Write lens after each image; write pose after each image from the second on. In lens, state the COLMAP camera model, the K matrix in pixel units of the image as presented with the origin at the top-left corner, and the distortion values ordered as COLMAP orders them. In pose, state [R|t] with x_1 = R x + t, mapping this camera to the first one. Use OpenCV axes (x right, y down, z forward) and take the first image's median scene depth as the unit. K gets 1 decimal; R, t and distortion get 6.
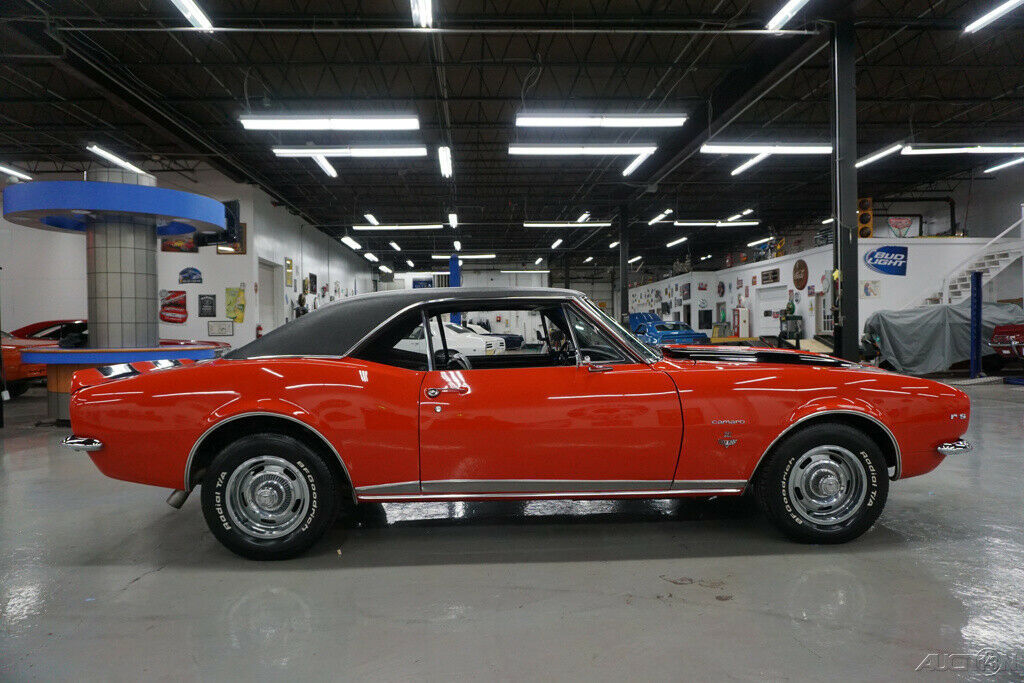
lens RADIAL K [[699.6, 0, 510.5], [0, 699.6, 341.4], [0, 0, 1]] dist [-0.040898, 0.044157]
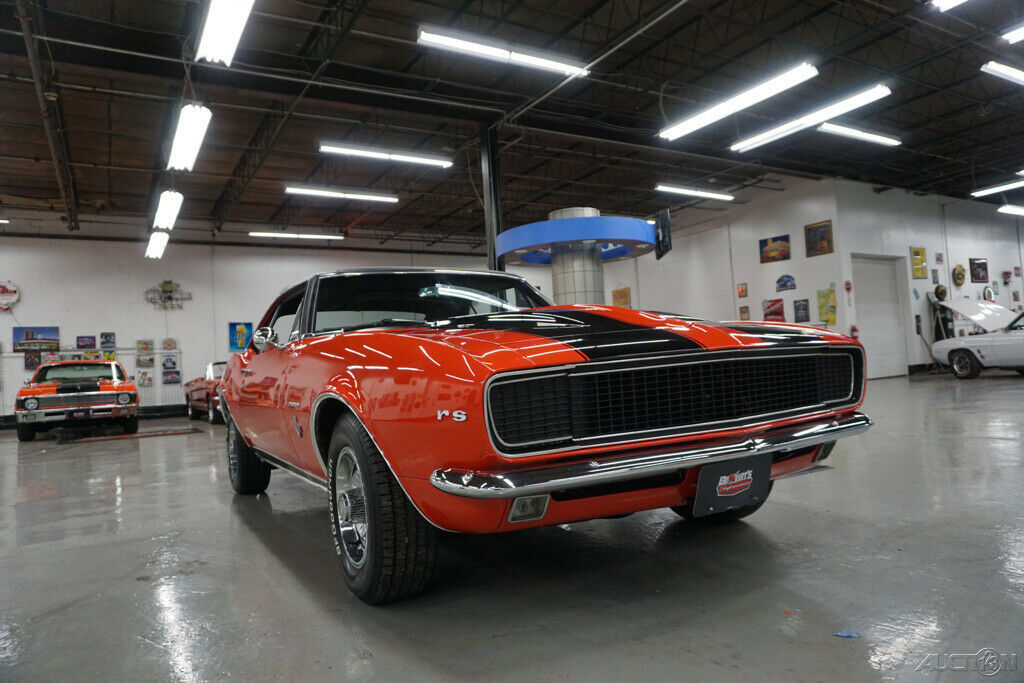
lens RADIAL K [[699.6, 0, 510.5], [0, 699.6, 341.4], [0, 0, 1]] dist [-0.040898, 0.044157]
pose [[0.453442, -0.059491, -0.889298, 0.252305], [0.043165, 0.998065, -0.044758, 0.018162], [0.890240, -0.018091, 0.455132, 0.184645]]
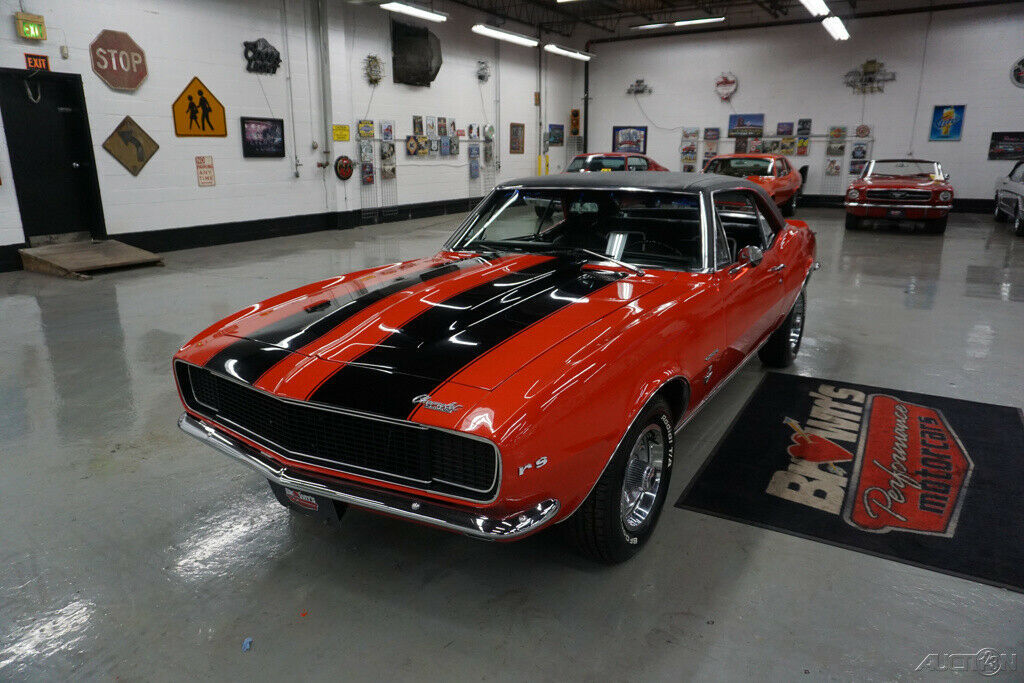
lens RADIAL K [[699.6, 0, 510.5], [0, 699.6, 341.4], [0, 0, 1]] dist [-0.040898, 0.044157]
pose [[-0.570988, 0.224552, -0.789651, 0.248136], [0.002341, 0.962307, 0.271957, -0.028473], [0.820955, 0.153435, -0.549991, 0.386011]]
